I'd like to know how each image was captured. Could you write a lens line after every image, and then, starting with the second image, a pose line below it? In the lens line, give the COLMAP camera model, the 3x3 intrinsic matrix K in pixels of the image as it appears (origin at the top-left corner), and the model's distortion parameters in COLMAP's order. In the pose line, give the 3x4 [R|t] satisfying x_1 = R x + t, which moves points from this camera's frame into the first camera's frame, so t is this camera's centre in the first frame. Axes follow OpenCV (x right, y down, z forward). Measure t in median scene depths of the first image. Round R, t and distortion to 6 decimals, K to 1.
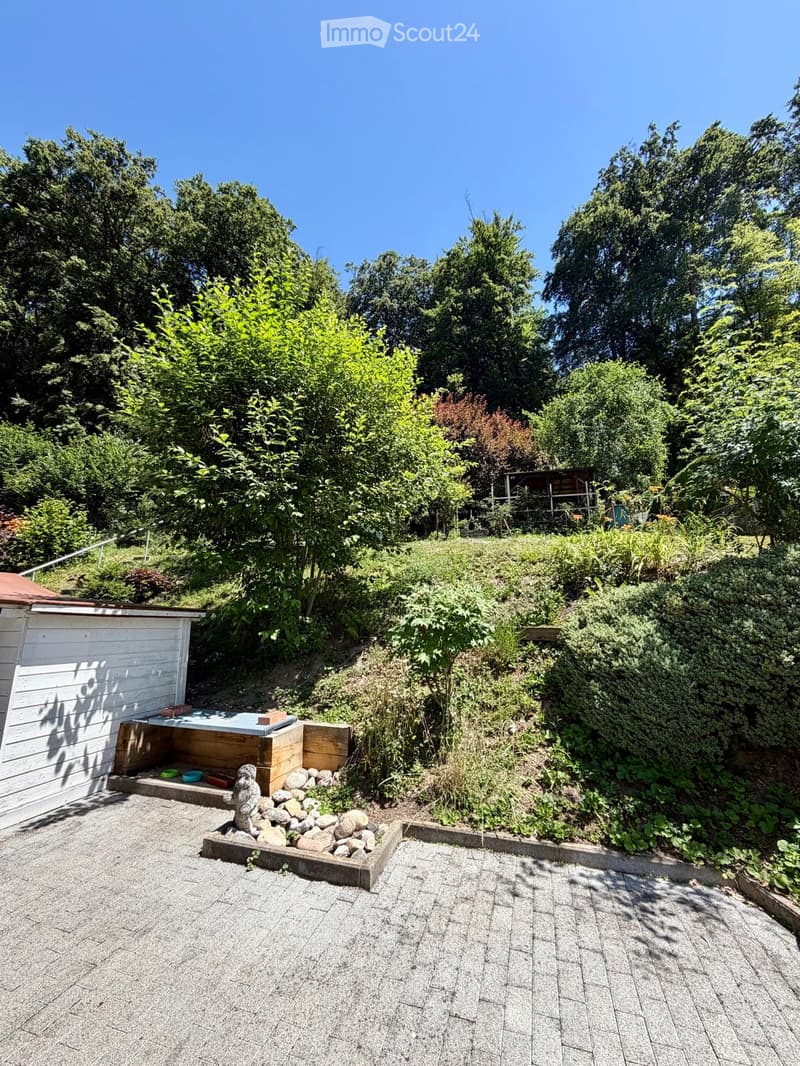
lens RADIAL K [[426.8, 0, 398.7], [0, 426.8, 530.3], [0, 0, 1]] dist [-0.001167, -0.000002]
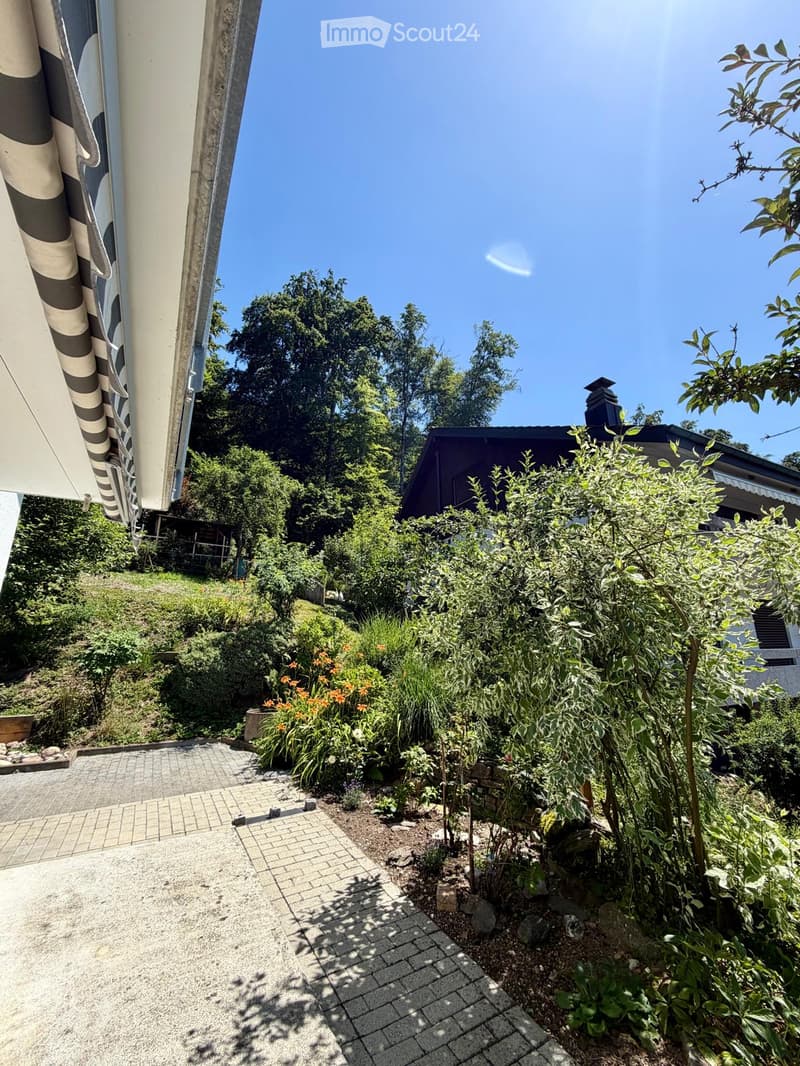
lens RADIAL K [[426.8, 0, 400.5], [0, 426.8, 530.6], [0, 0, 1]] dist [-0.001167, -0.000002]
pose [[0.688894, 0.183390, 0.701280, -0.417792], [-0.152712, 0.982471, -0.106908, -0.287338], [-0.708593, -0.033446, 0.704824, -1.152487]]
